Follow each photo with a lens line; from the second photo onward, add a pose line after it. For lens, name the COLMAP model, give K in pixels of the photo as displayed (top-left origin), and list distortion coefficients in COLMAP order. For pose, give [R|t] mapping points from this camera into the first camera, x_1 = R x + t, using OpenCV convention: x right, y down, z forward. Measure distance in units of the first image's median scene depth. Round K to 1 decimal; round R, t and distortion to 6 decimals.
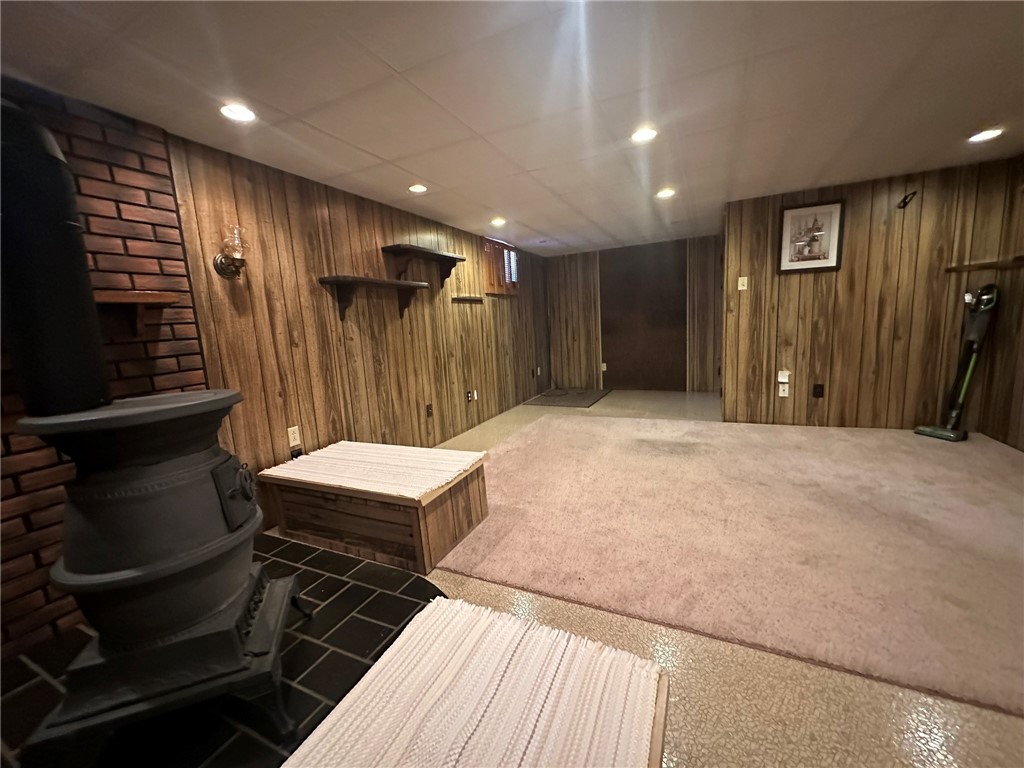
lens RADIAL K [[406.6, 0, 508.7], [0, 406.6, 382.9], [0, 0, 1]] dist [-0.000912, 0.000318]
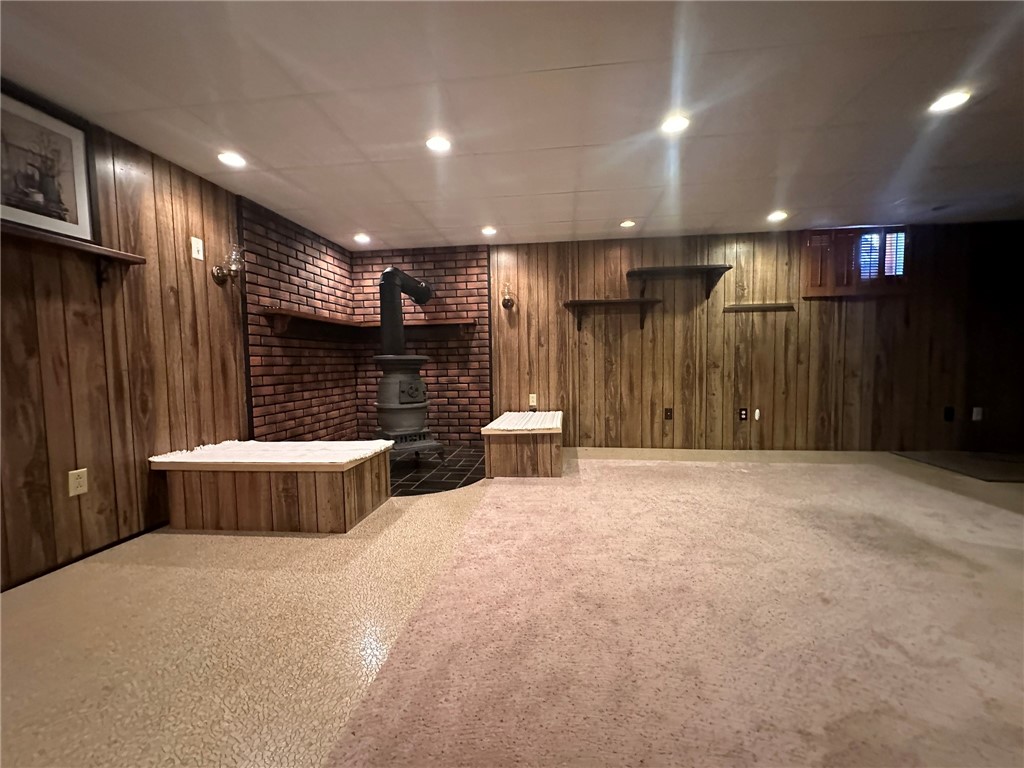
lens RADIAL K [[406.6, 0, 513.7], [0, 406.6, 380.4], [0, 0, 1]] dist [-0.000912, 0.000318]
pose [[0.323435, 0.099646, -0.940989, 0.838343], [-0.144665, 0.987957, 0.054895, -0.022753], [0.935127, 0.118374, 0.333955, 0.300036]]
